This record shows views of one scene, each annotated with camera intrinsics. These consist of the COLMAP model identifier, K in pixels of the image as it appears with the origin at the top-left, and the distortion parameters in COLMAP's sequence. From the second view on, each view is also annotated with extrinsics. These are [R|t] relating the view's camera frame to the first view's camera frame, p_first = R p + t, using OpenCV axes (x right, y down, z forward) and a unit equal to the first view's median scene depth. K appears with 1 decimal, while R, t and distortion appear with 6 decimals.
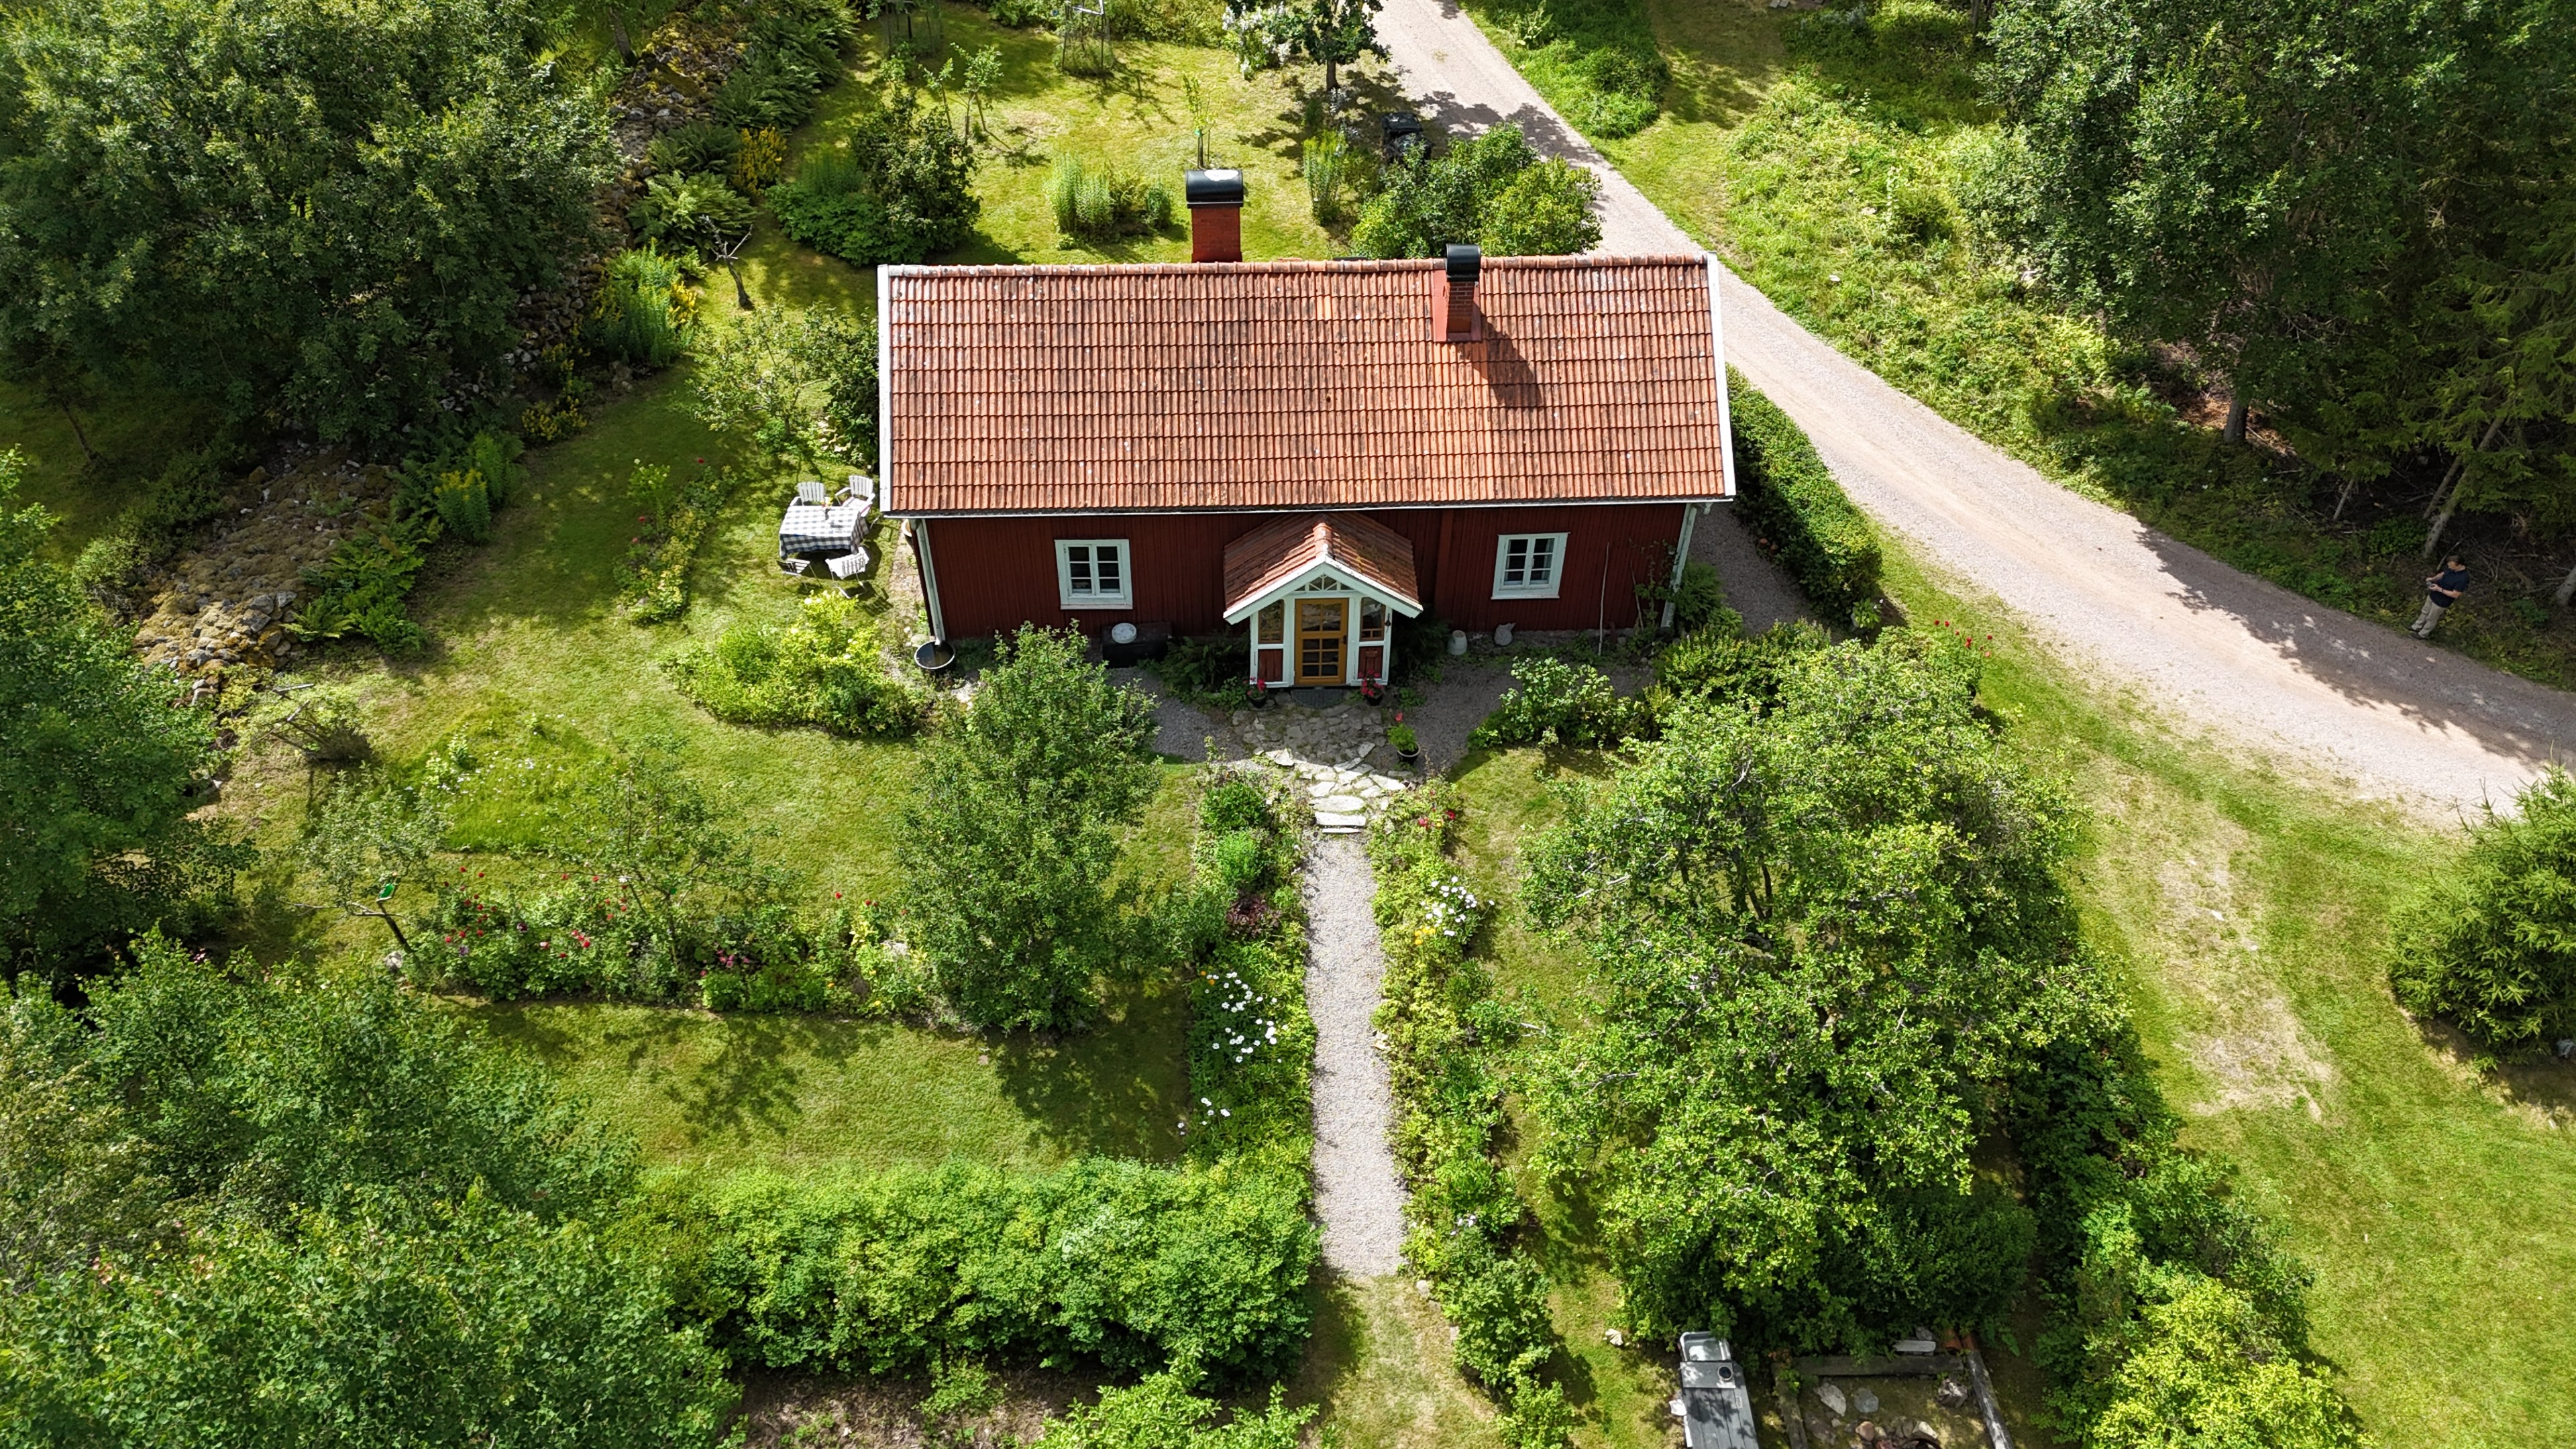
lens RADIAL K [[1875.9, 0, 1282.4], [0, 1875.9, 716.9], [0, 0, 1]] dist [0.079927, -0.071408]
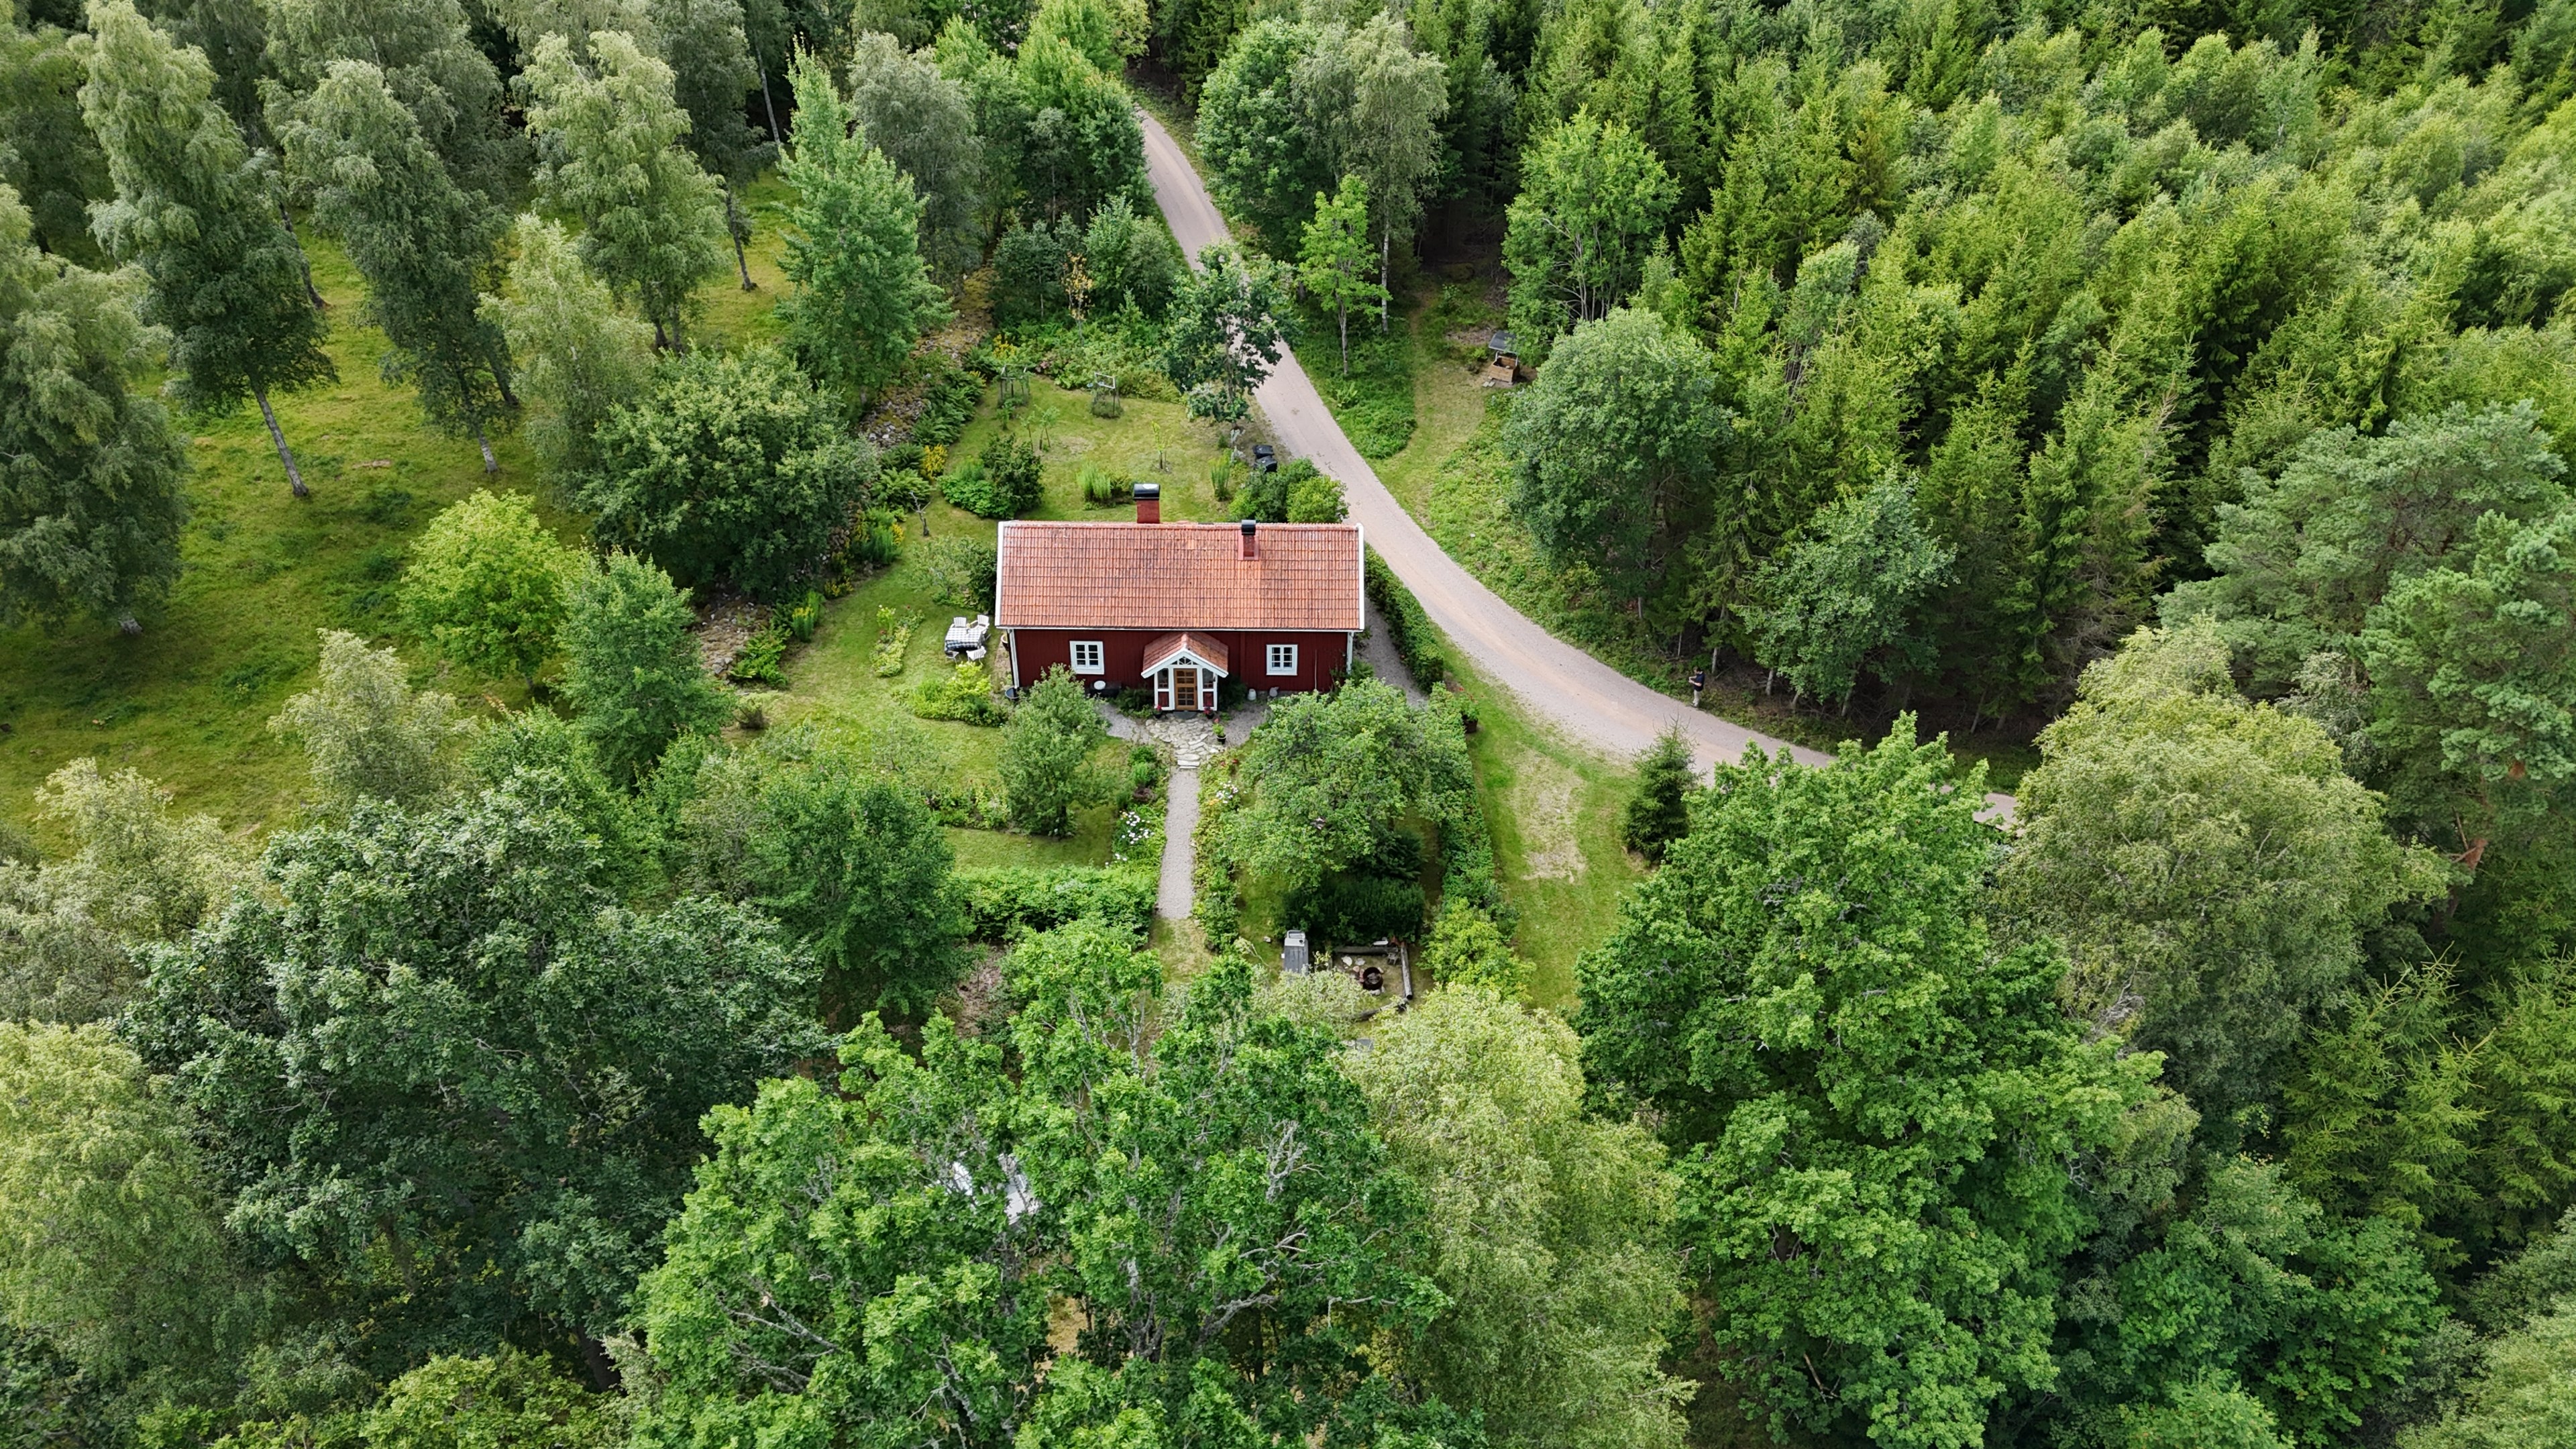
lens RADIAL K [[1875.9, 0, 1282.4], [0, 1875.9, 716.9], [0, 0, 1]] dist [0.079927, -0.071408]
pose [[0.999211, 0.027476, -0.028681, 0.199448], [-0.030616, 0.992839, -0.115471, 0.246765], [0.025303, 0.116258, 0.992897, -1.213302]]
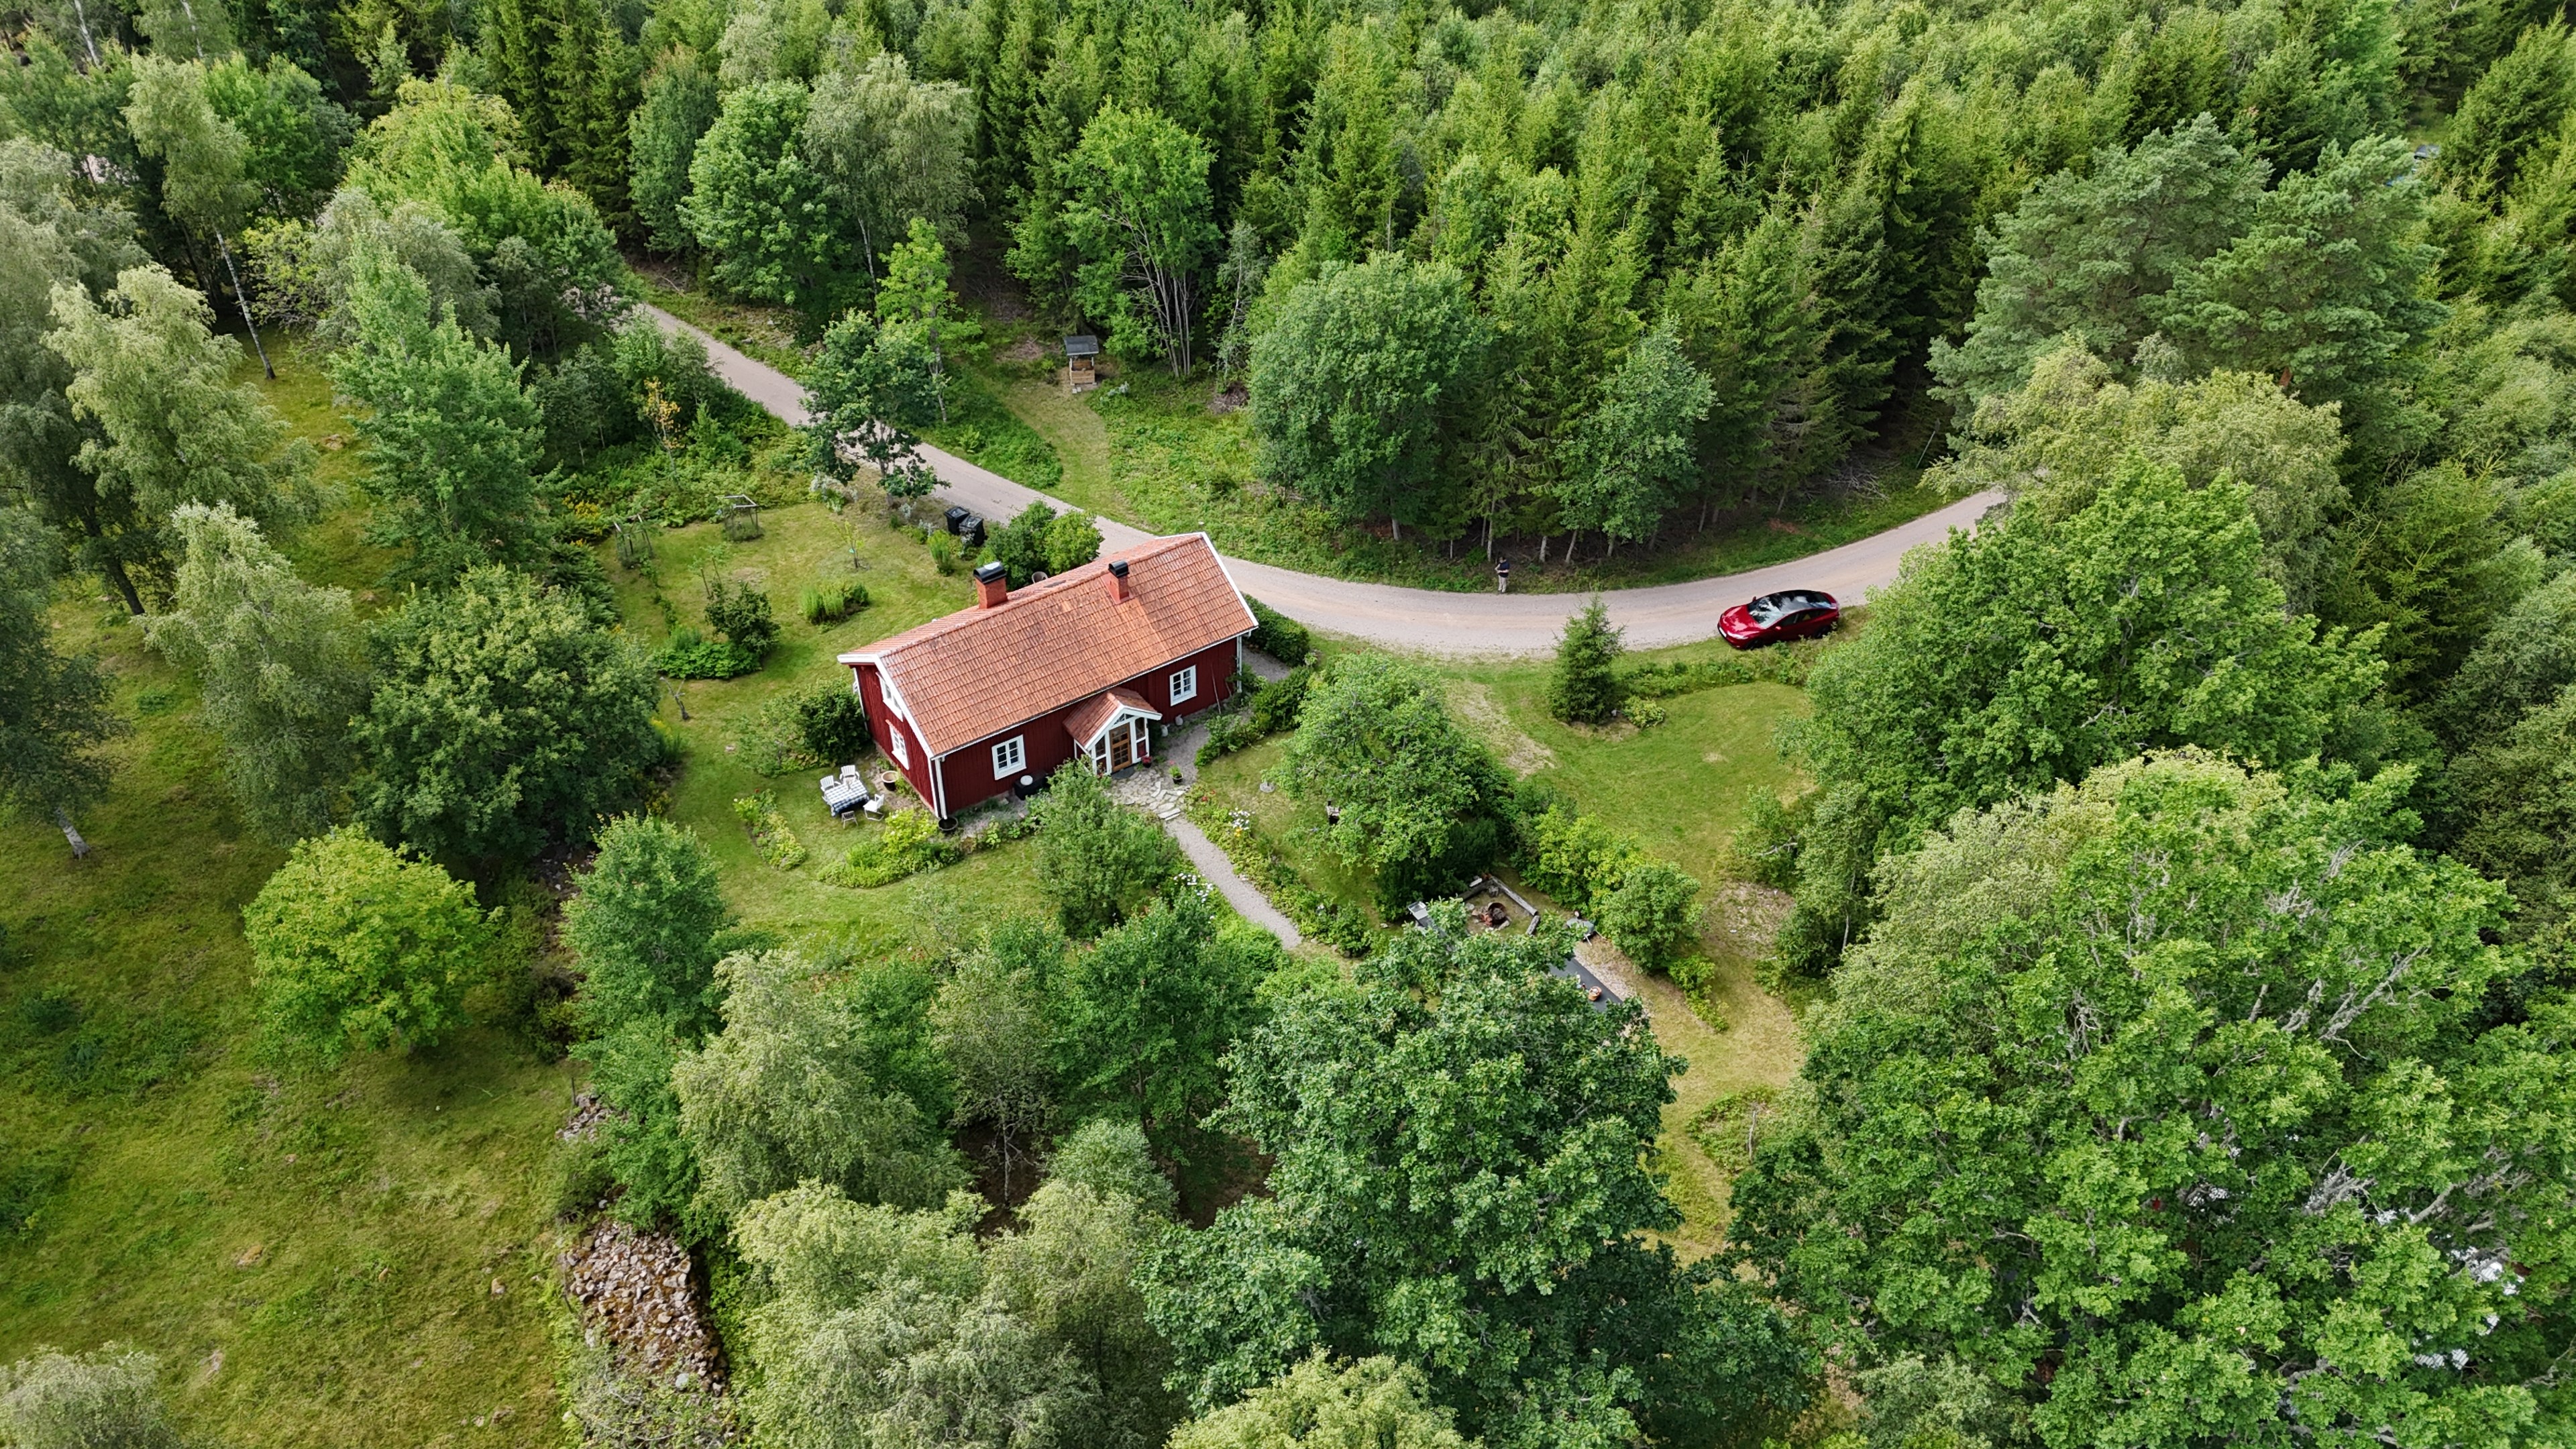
lens RADIAL K [[1875.9, 0, 1282.4], [0, 1875.9, 716.9], [0, 0, 1]] dist [0.079927, -0.071408]
pose [[0.837340, -0.342329, 0.426230, -0.729230], [0.390453, 0.920197, -0.027993, 0.061589], [-0.382633, 0.189863, 0.904182, -1.036922]]
